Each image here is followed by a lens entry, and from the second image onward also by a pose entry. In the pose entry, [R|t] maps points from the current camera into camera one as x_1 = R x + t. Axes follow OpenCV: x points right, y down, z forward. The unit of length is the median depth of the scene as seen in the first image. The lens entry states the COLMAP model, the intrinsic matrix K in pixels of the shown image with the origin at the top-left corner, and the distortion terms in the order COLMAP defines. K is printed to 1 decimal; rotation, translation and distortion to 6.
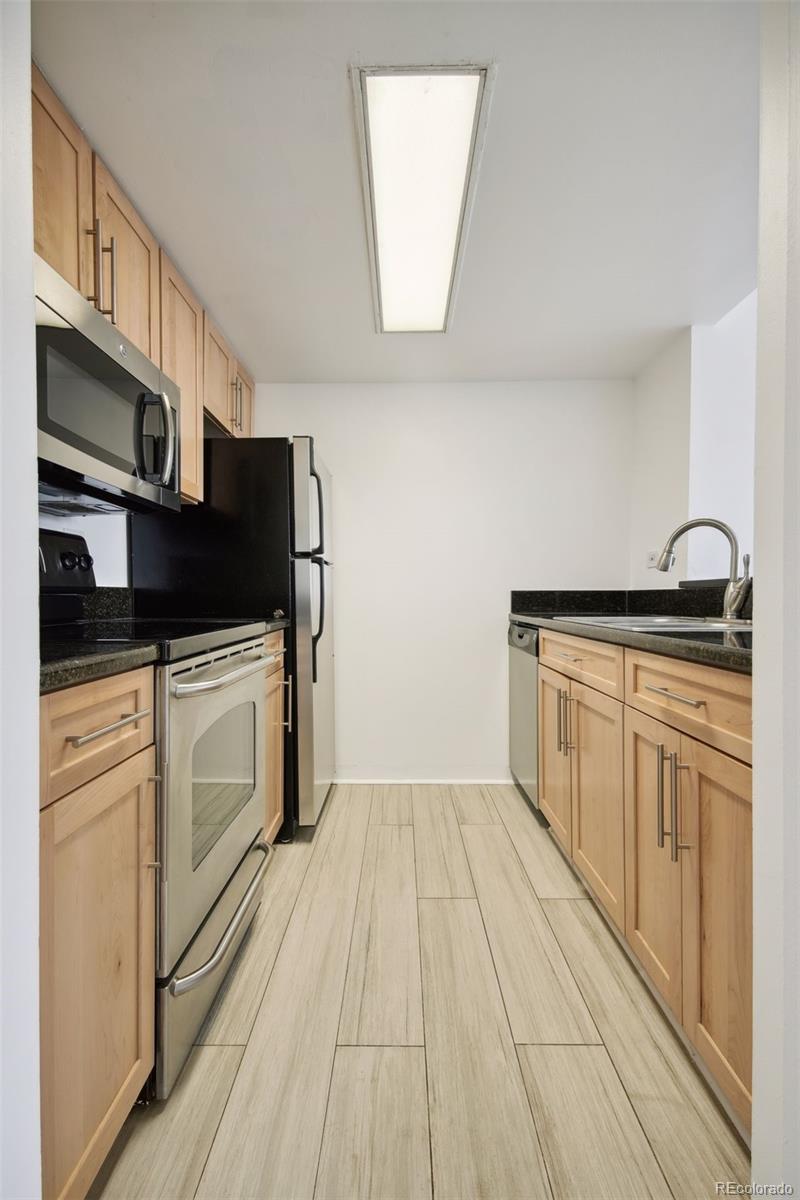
lens RADIAL K [[564.6, 0, 397.3], [0, 564.6, 603.4], [0, 0, 1]] dist [0.036122, -0.017410]
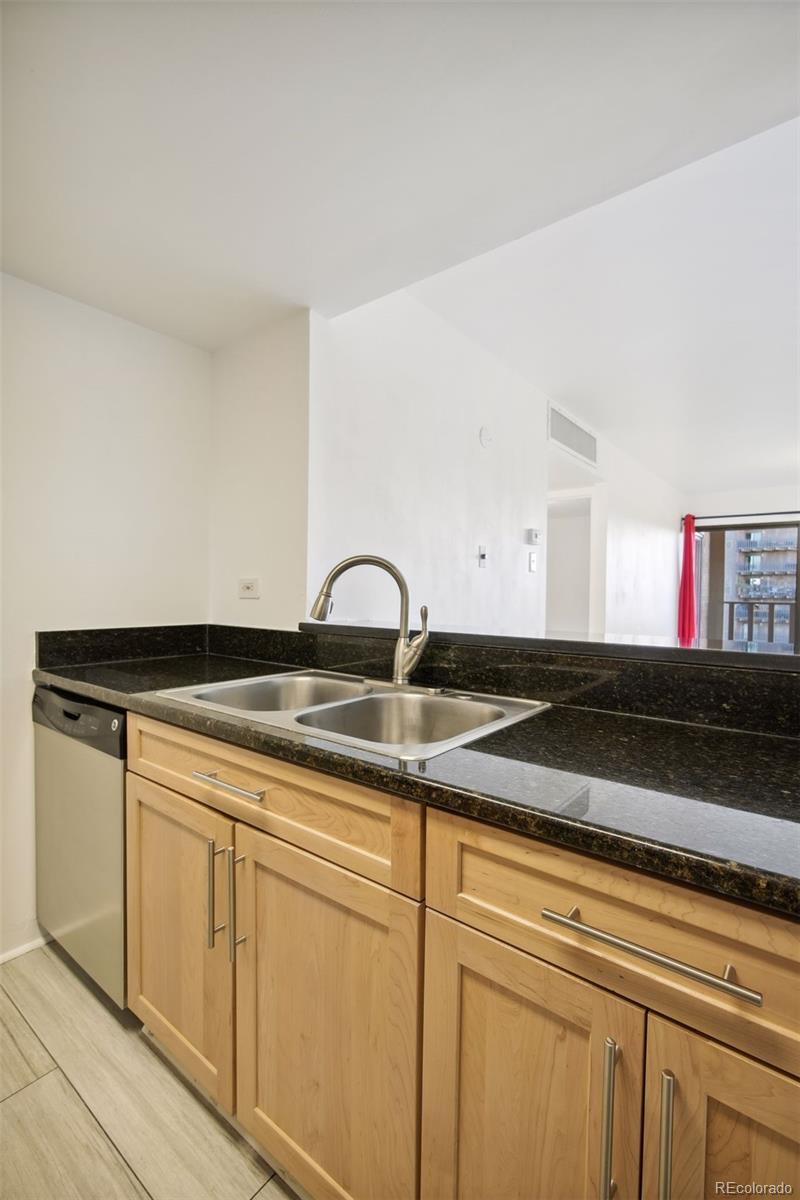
lens RADIAL K [[539.6, 0, 399.2], [0, 539.6, 604.5], [0, 0, 1]] dist [-0.005301, 0.000023]
pose [[0.613145, -0.011809, 0.789882, -0.023359], [-0.005274, 0.999805, 0.019041, -0.099256], [-0.789953, -0.015840, 0.612963, 0.531354]]
